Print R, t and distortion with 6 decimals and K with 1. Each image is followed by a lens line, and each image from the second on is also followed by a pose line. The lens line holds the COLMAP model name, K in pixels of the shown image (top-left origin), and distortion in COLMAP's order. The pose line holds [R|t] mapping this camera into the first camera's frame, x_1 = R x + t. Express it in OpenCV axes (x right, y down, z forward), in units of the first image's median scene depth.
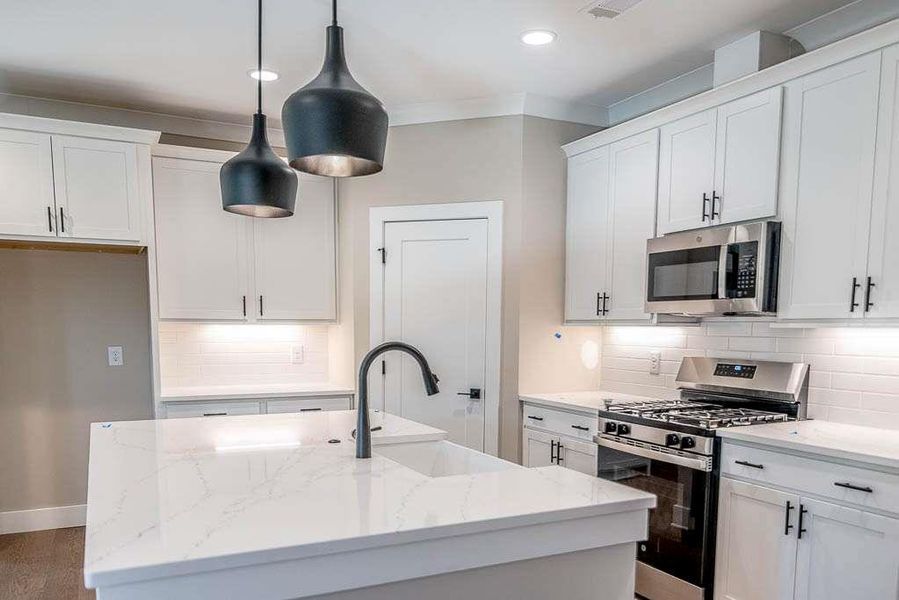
lens RADIAL K [[706.8, 0, 447.7], [0, 706.8, 405.7], [0, 0, 1]] dist [-0.004207, -0.000696]
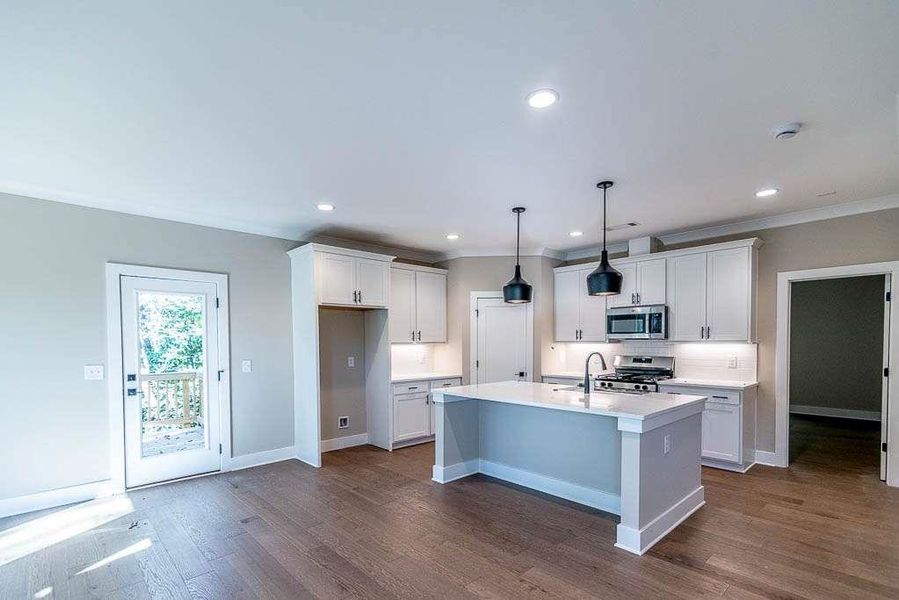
lens RADIAL K [[422.9, 0, 448.6], [0, 422.9, 355.2], [0, 0, 1]] dist [0.021076, -0.000671]
pose [[0.957254, -0.021944, 0.288415, -0.697611], [0.044027, 0.996554, -0.070303, 0.009511], [-0.285879, 0.079996, 0.954921, -0.279714]]
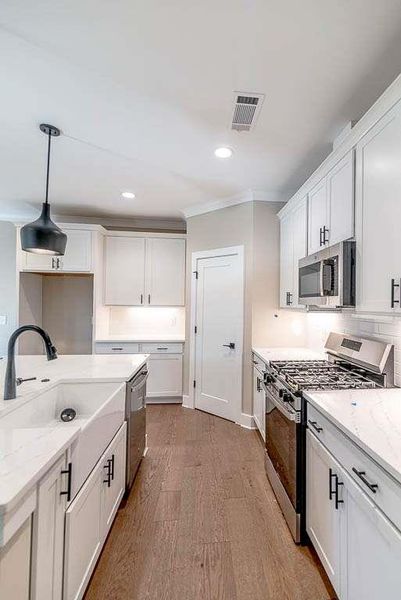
lens RADIAL K [[282.6, 0, 235.2], [0, 282.6, 299.8], [0, 0, 1]] dist [0.013904, -0.000114]
pose [[0.943792, 0.001494, -0.330538, 0.356751], [-0.044796, 0.991342, -0.123426, -0.055587], [0.327492, 0.131296, 0.935687, 0.345559]]
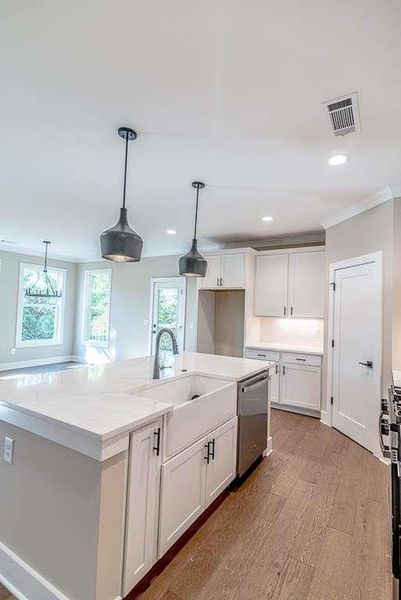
lens RADIAL K [[282.2, 0, 231.6], [0, 282.2, 300.1], [0, 0, 1]] dist [0.021076, -0.000671]
pose [[0.575855, -0.022867, -0.817232, 0.486830], [-0.118335, 0.986751, -0.110993, -0.065817], [0.808943, 0.160623, 0.565519, 0.404996]]
